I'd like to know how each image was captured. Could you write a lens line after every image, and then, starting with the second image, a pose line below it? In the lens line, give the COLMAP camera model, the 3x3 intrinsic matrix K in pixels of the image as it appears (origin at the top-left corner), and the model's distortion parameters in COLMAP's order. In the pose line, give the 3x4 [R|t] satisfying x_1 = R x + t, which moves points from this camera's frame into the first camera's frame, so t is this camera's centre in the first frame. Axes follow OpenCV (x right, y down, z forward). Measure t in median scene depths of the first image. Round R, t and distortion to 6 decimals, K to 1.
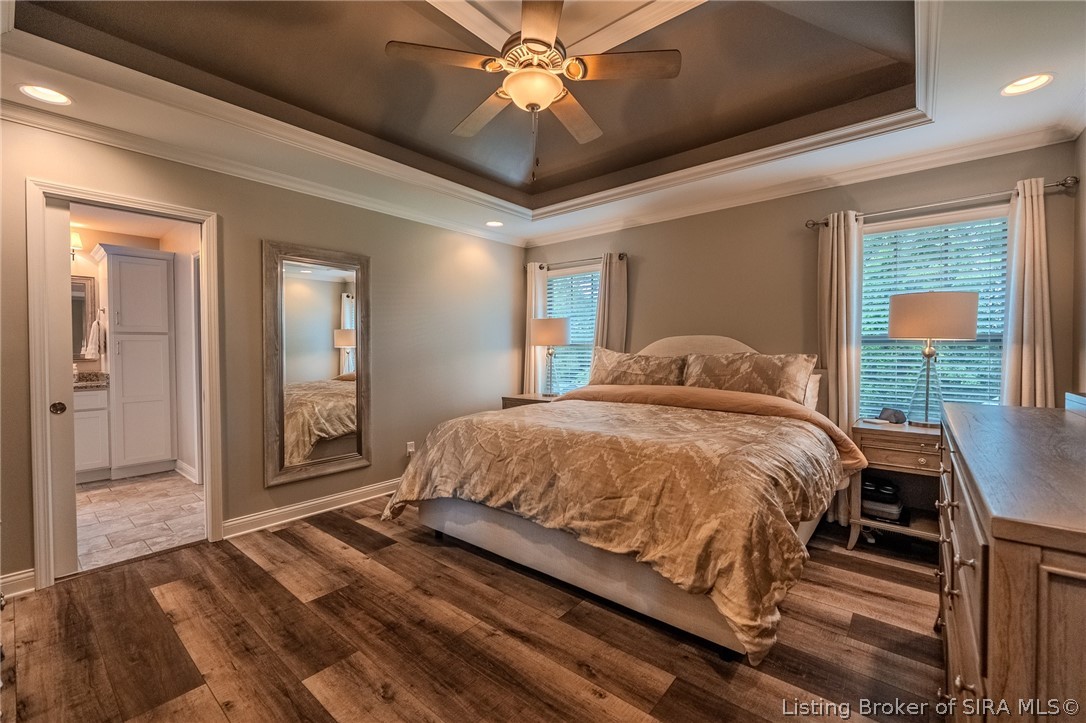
lens RADIAL K [[460.2, 0, 538.7], [0, 460.2, 358.9], [0, 0, 1]] dist [-0.002475, 0.000510]
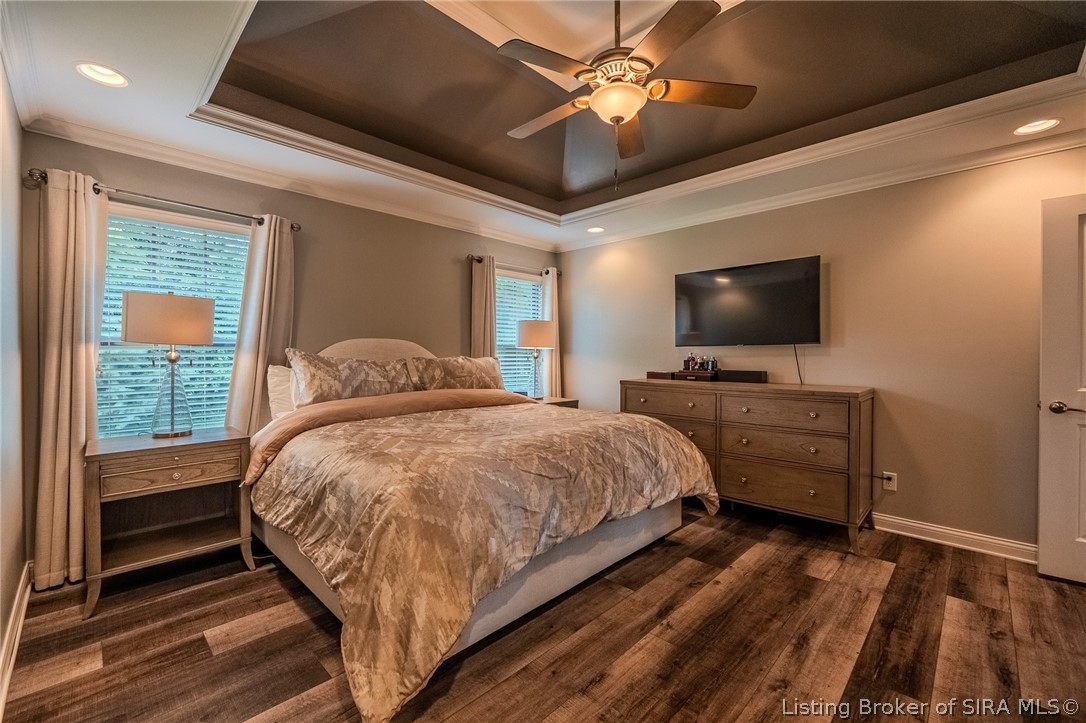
lens RADIAL K [[460.2, 0, 539.5], [0, 460.2, 353.9], [0, 0, 1]] dist [-0.002475, 0.000510]
pose [[0.060526, 0.002999, 0.998162, -1.064673], [0.019872, 0.999794, -0.004209, -0.016265], [-0.997969, 0.020090, 0.060454, 1.117178]]
